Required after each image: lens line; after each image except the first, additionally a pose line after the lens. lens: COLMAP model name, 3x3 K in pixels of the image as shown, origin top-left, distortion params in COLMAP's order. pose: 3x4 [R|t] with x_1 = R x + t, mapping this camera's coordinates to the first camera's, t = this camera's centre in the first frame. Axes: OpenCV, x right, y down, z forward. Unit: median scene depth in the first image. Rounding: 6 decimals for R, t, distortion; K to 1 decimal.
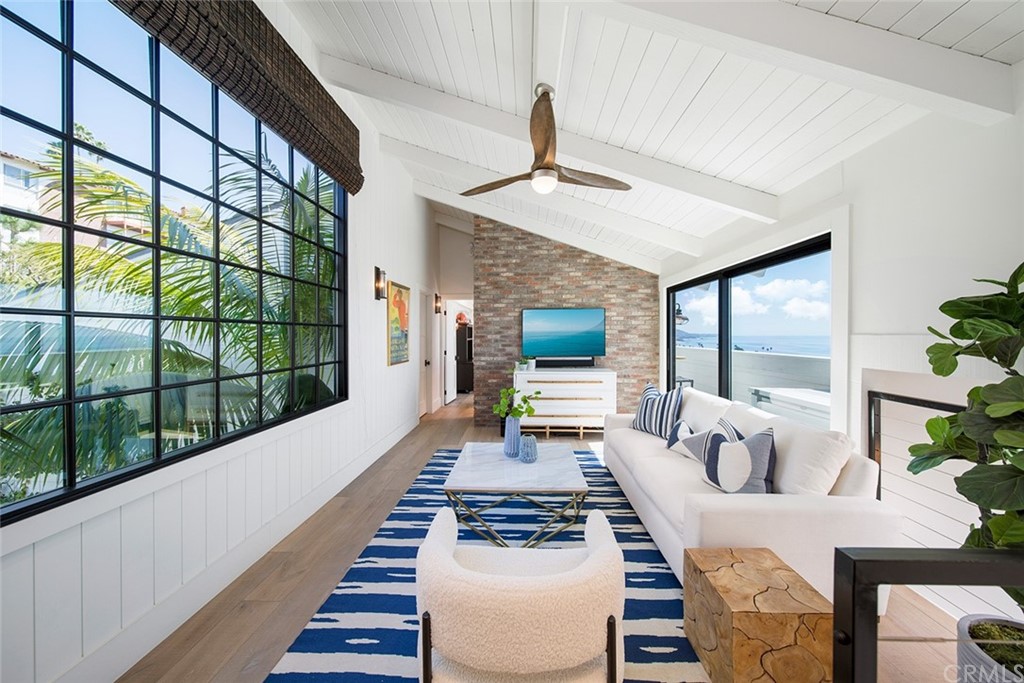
lens RADIAL K [[362.0, 0, 497.4], [0, 362.0, 335.8], [0, 0, 1]] dist [-0.001127, -0.000144]
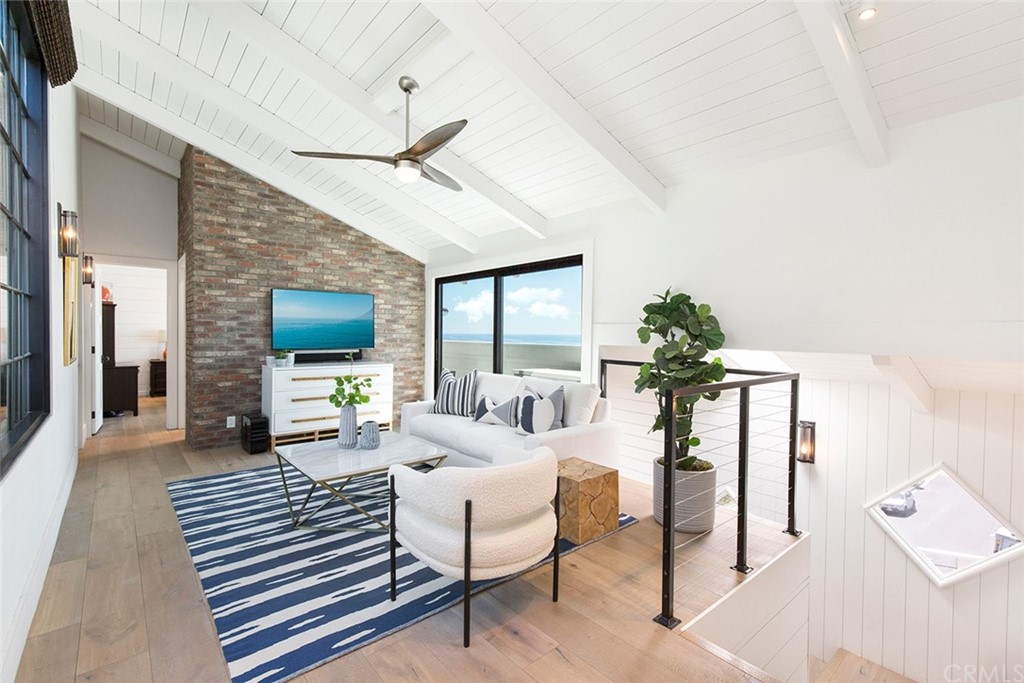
lens RADIAL K [[455.3, 0, 515.4], [0, 455.3, 341.4], [0, 0, 1]] dist [0.003178, 0.000324]
pose [[0.735918, -0.003987, 0.677059, -0.207390], [-0.012244, 0.999741, 0.019196, 0.013649], [-0.676960, -0.022417, 0.735679, -0.072394]]
